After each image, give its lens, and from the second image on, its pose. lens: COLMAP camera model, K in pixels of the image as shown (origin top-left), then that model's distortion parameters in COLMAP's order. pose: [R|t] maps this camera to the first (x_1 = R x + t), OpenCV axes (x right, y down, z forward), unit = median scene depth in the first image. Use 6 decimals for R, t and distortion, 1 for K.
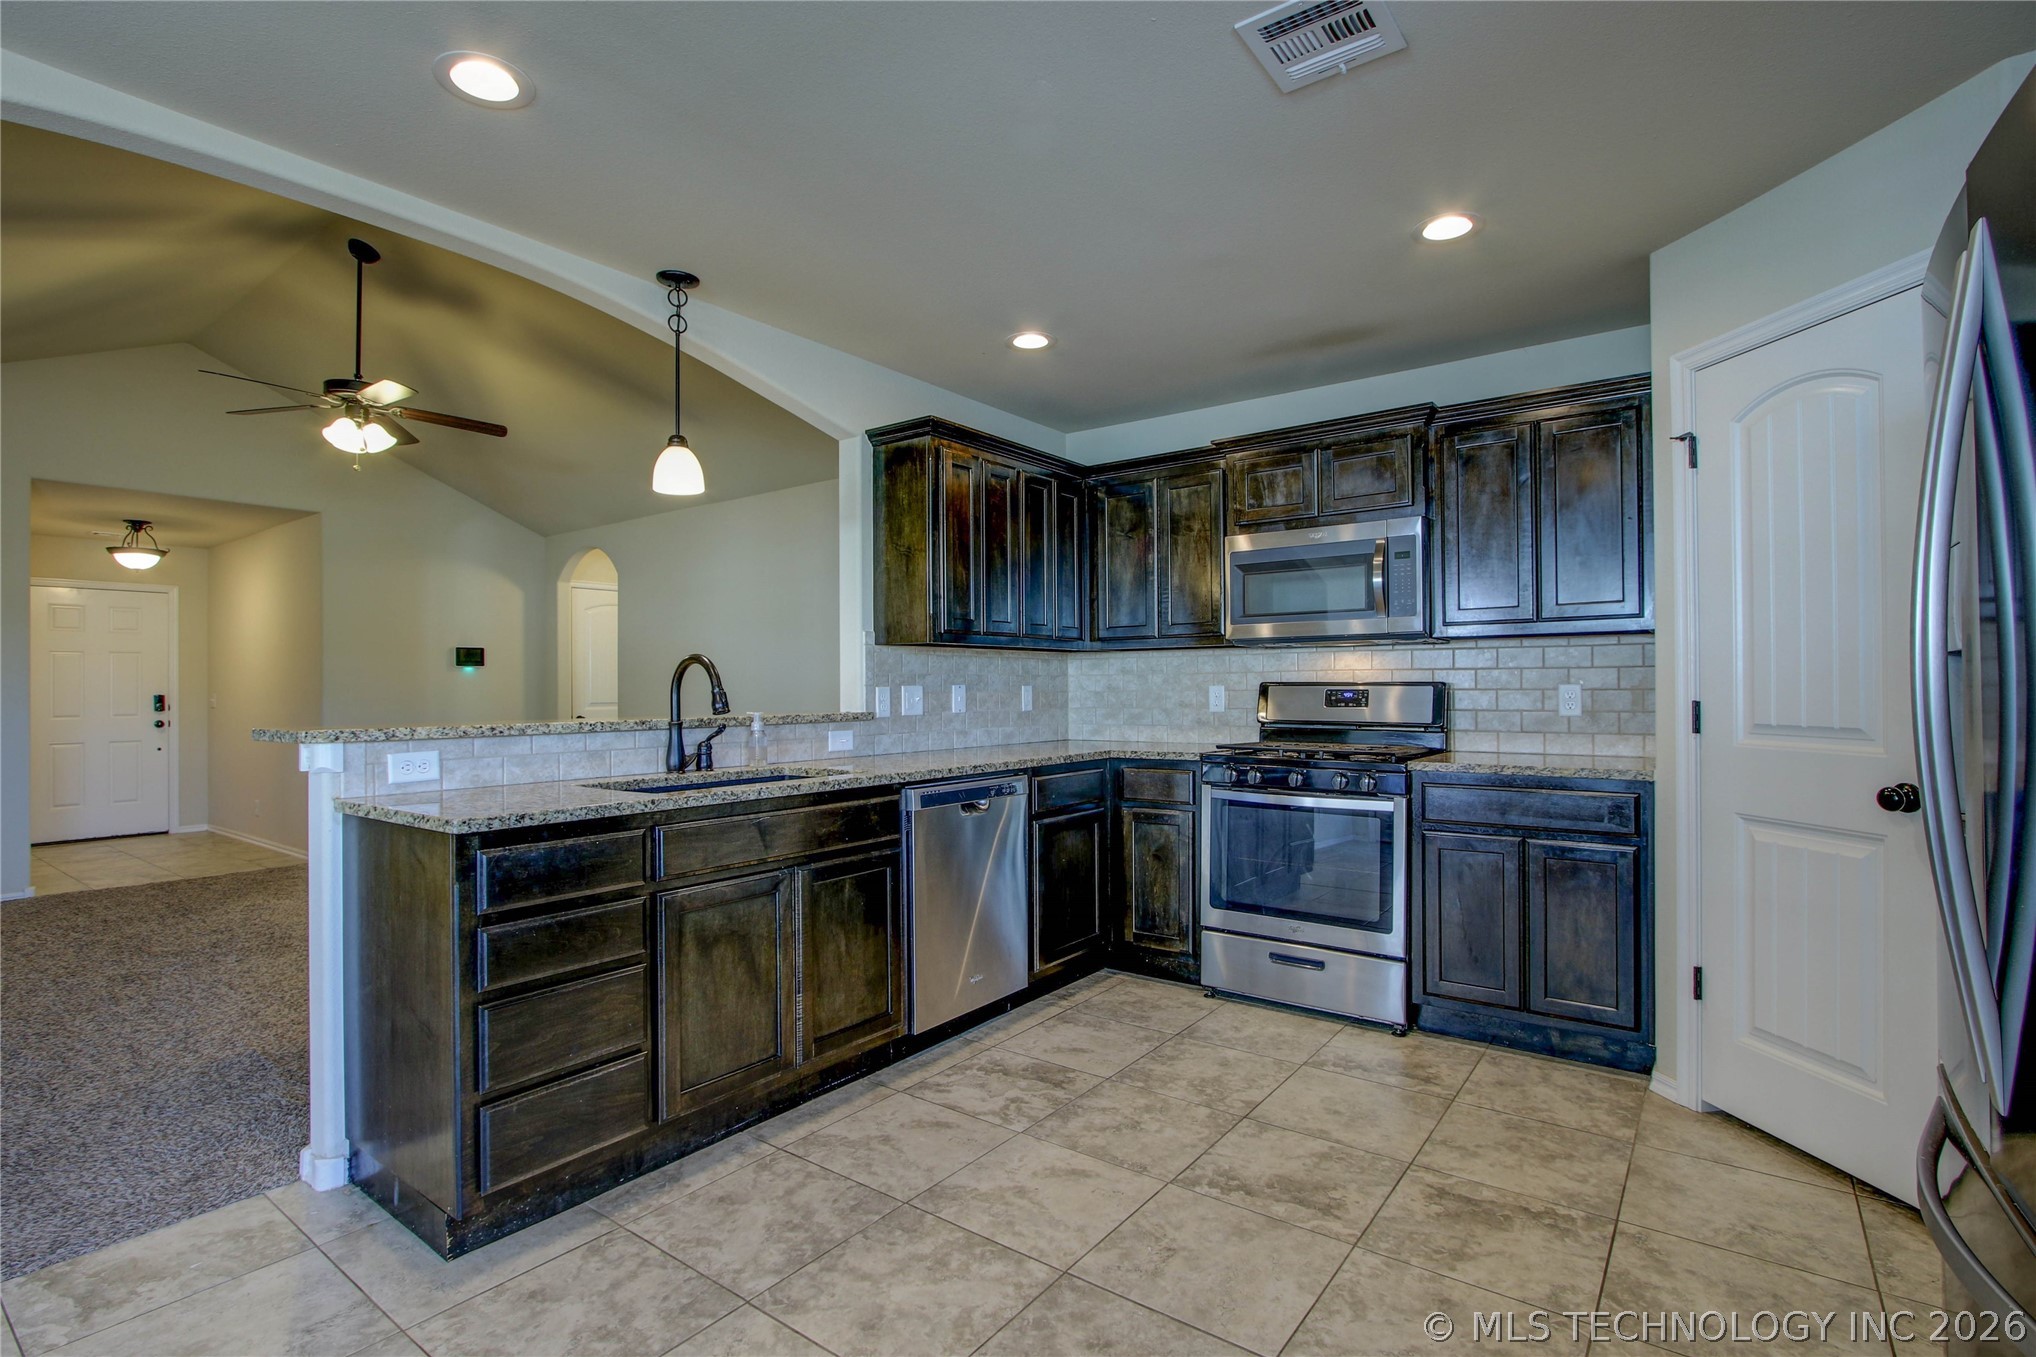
lens RADIAL K [[953.5, 0, 1019.5], [0, 953.5, 683.8], [0, 0, 1]] dist [-0.021315, 0.004378]
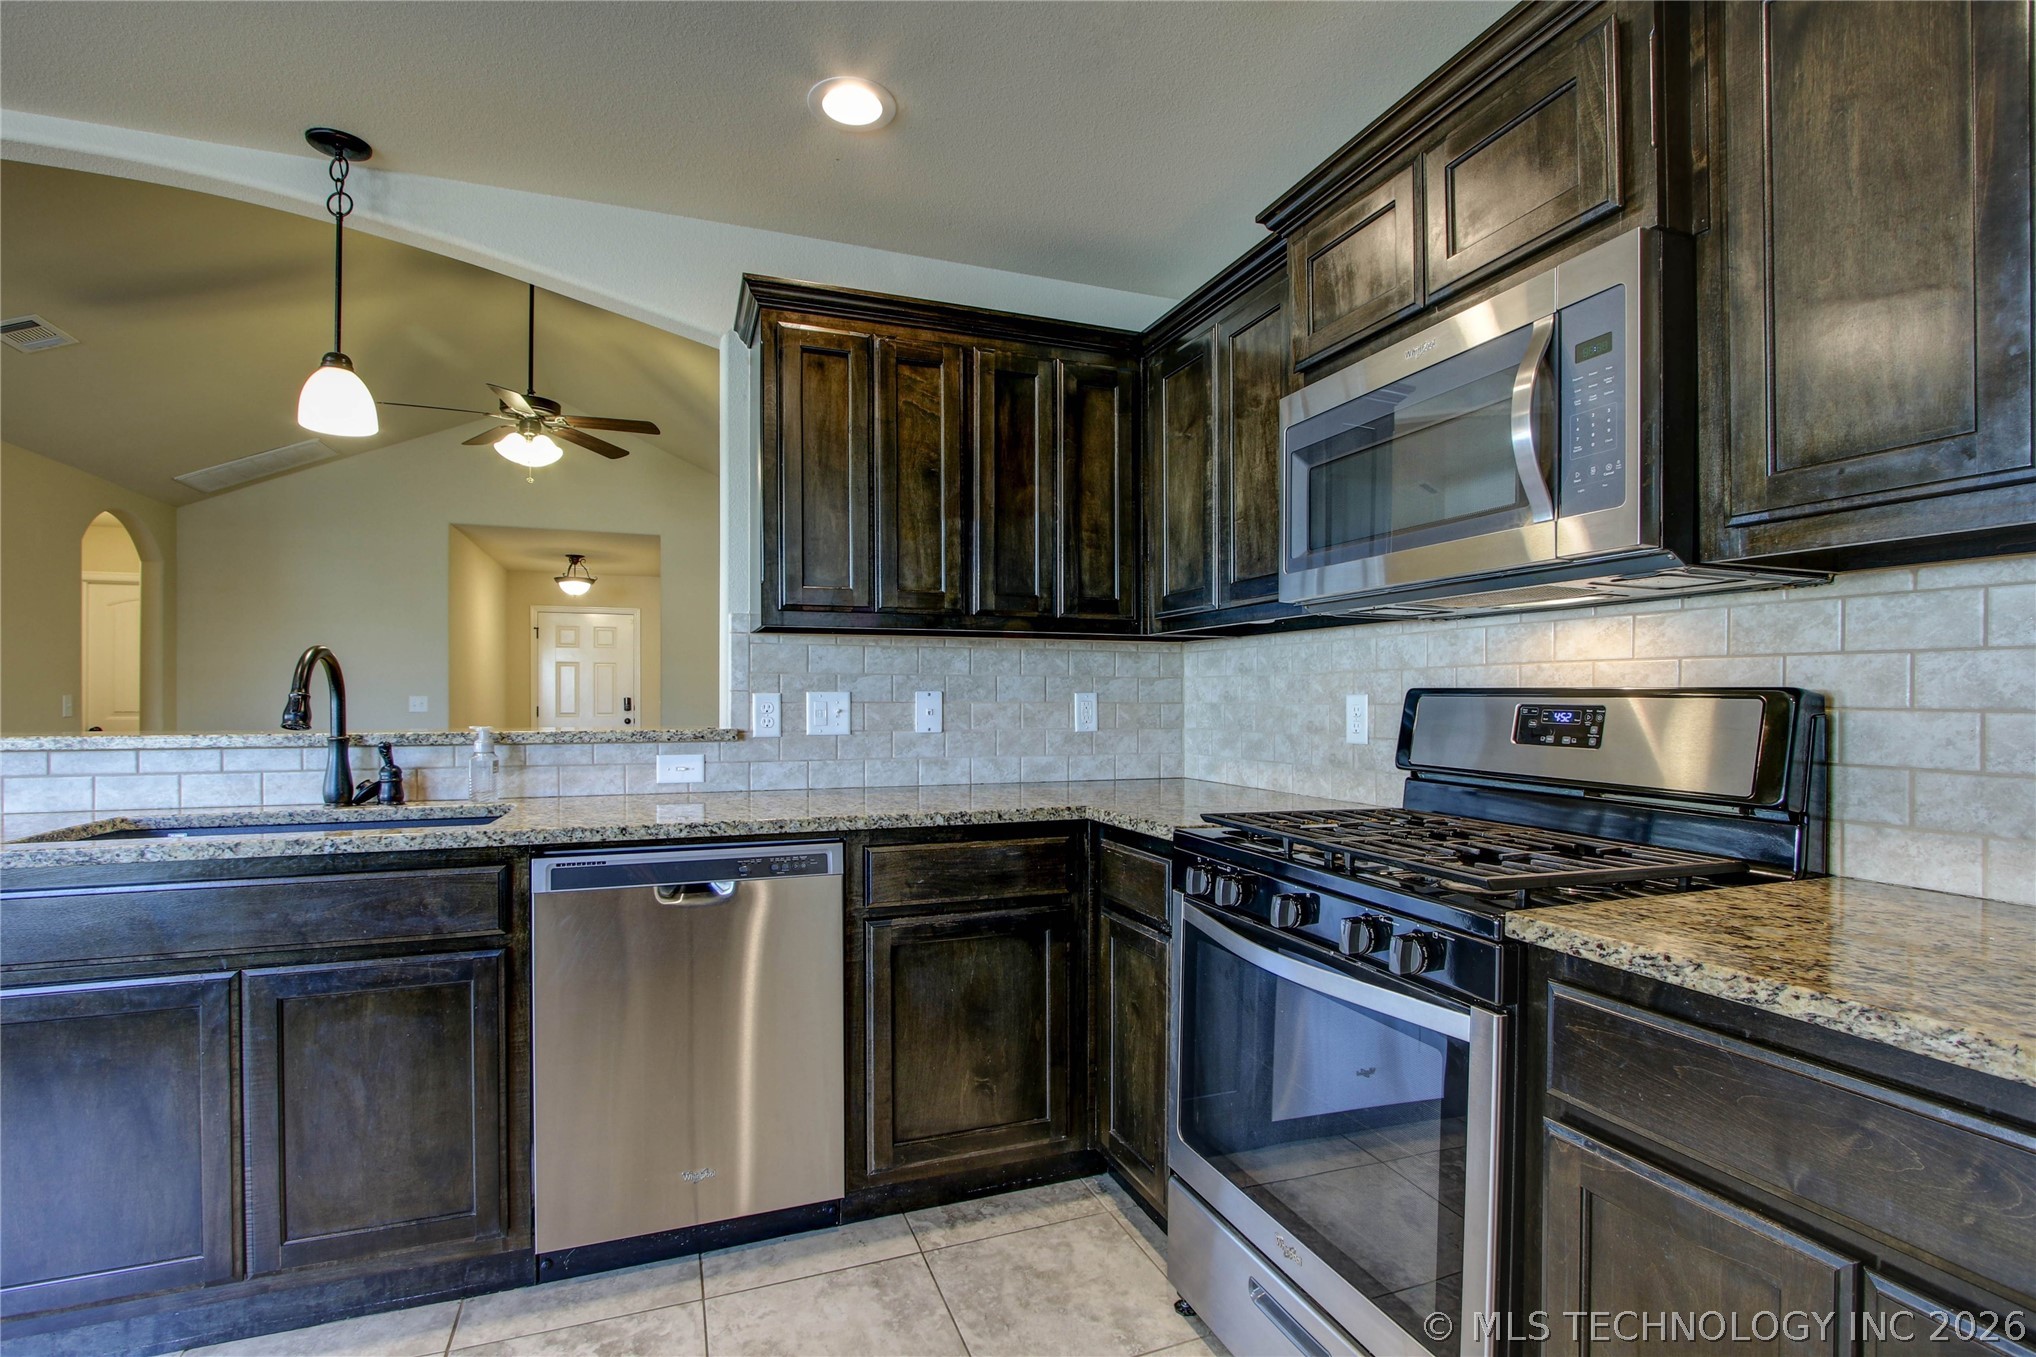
lens RADIAL K [[953.5, 0, 1009.4], [0, 953.5, 700.0], [0, 0, 1]] dist [-0.021315, 0.004378]
pose [[0.843104, 0.009162, -0.537673, 0.417950], [-0.004283, 0.999938, 0.010324, 0.000406], [0.537734, -0.006402, 0.843090, 0.568067]]
